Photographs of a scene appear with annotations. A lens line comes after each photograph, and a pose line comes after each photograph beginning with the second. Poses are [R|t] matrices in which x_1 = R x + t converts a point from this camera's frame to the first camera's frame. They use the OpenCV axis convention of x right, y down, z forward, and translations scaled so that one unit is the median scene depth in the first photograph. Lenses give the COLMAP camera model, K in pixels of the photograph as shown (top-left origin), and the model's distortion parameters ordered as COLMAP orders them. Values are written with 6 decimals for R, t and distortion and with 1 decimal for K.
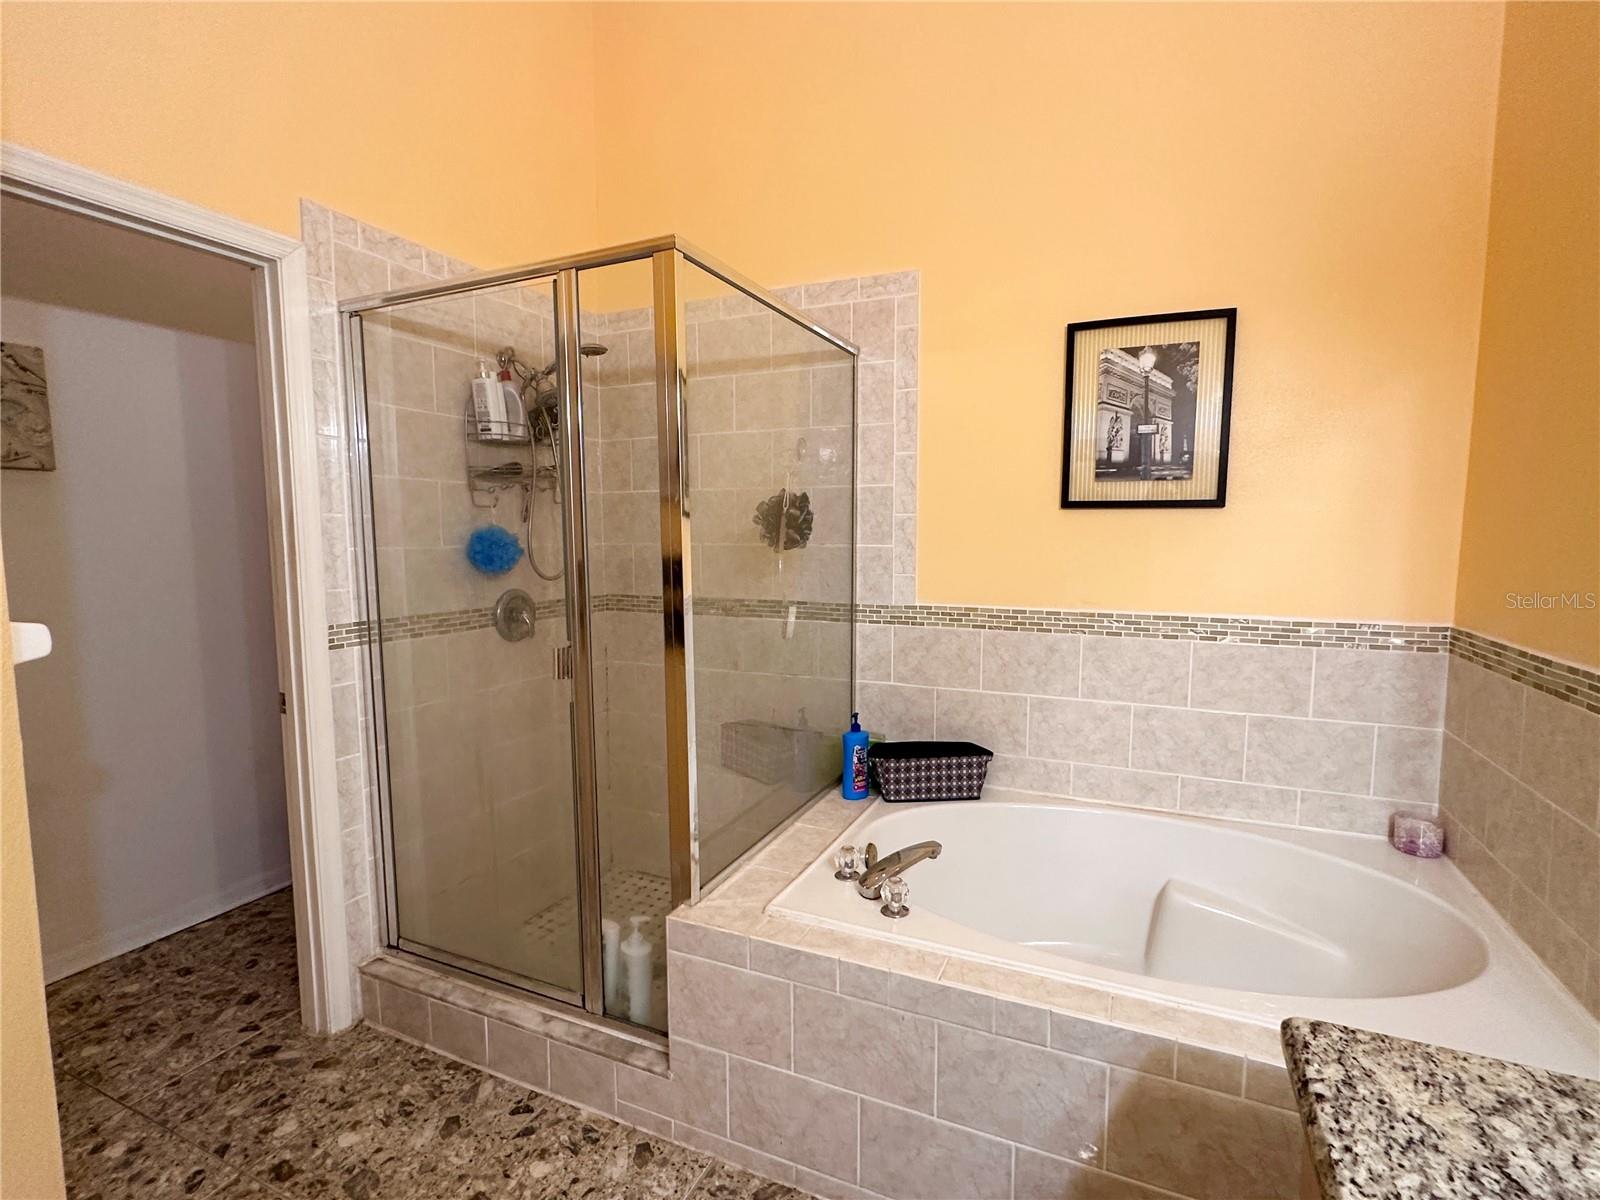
lens RADIAL K [[756.0, 0, 804.5], [0, 756.0, 601.0], [0, 0, 1]] dist [-0.005051, -0.000464]
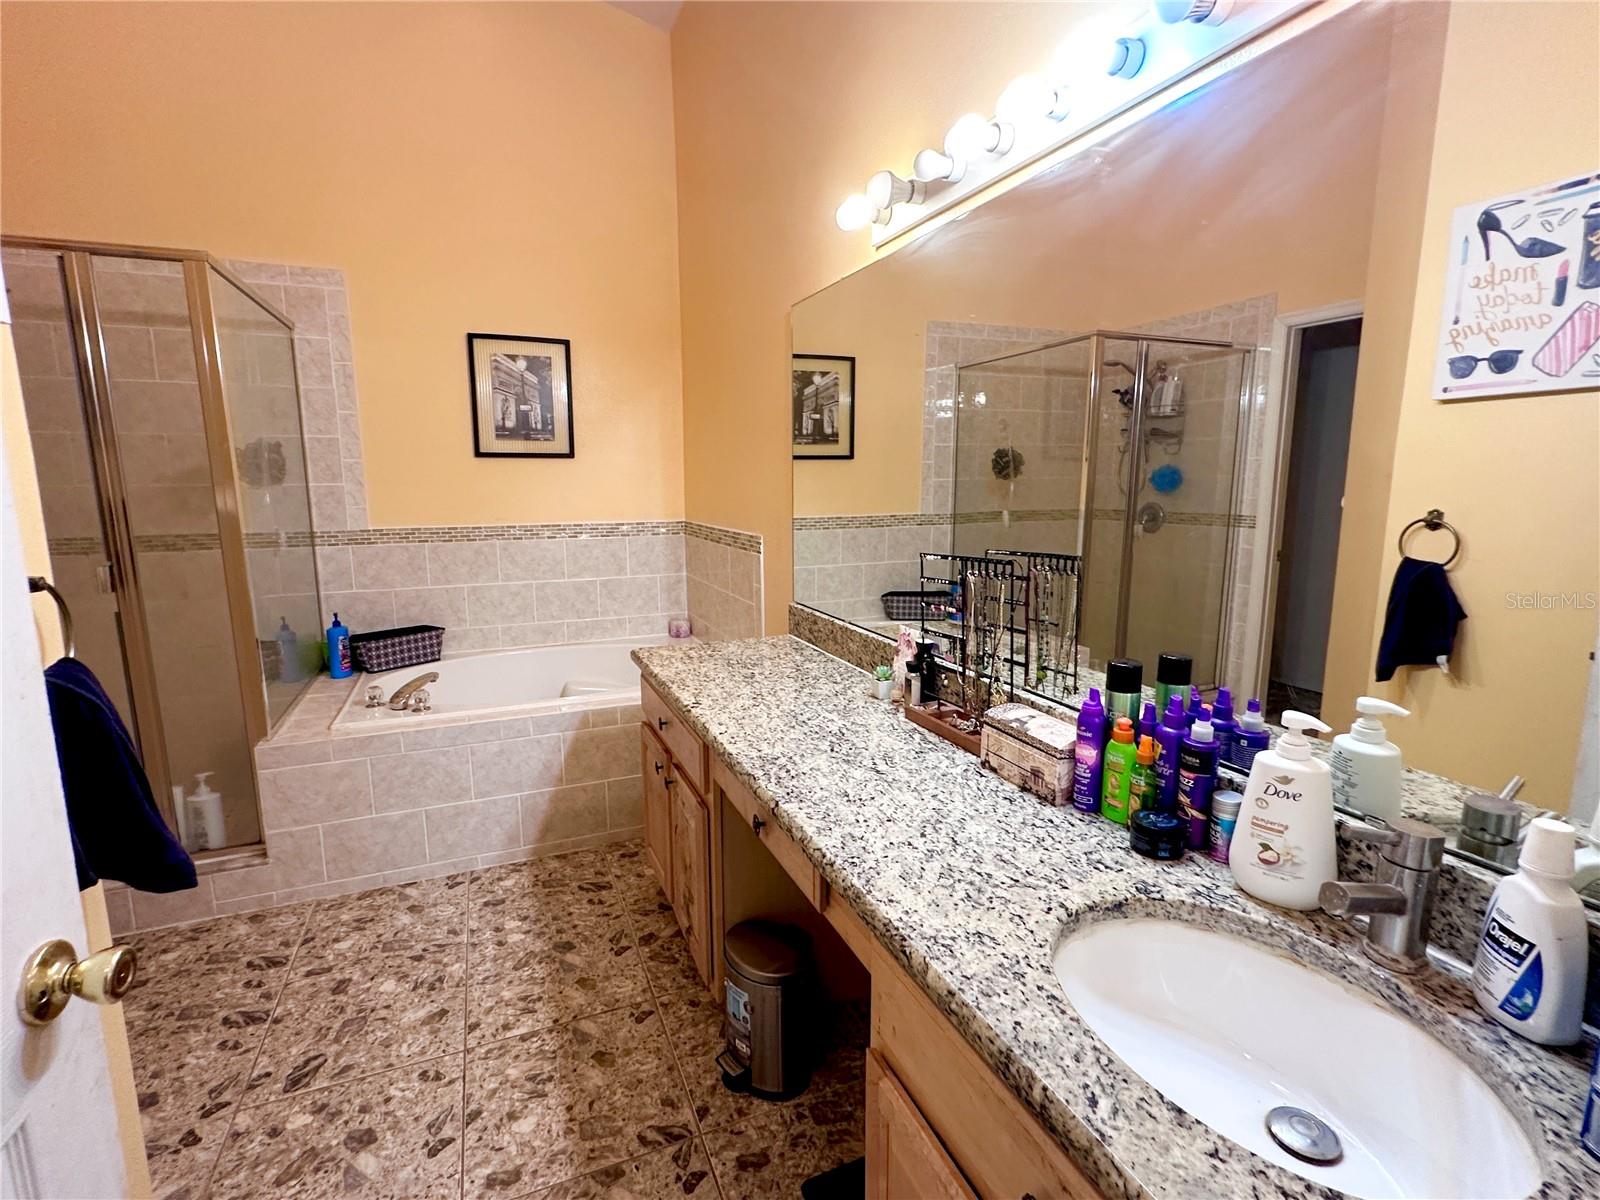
lens RADIAL K [[756.0, 0, 799.1], [0, 756.0, 599.2], [0, 0, 1]] dist [-0.005051, -0.000464]
pose [[0.676892, -0.119357, 0.726341, -0.356502], [0.071703, 0.992765, 0.096316, 0.060913], [-0.732582, -0.013115, 0.680553, -0.507918]]
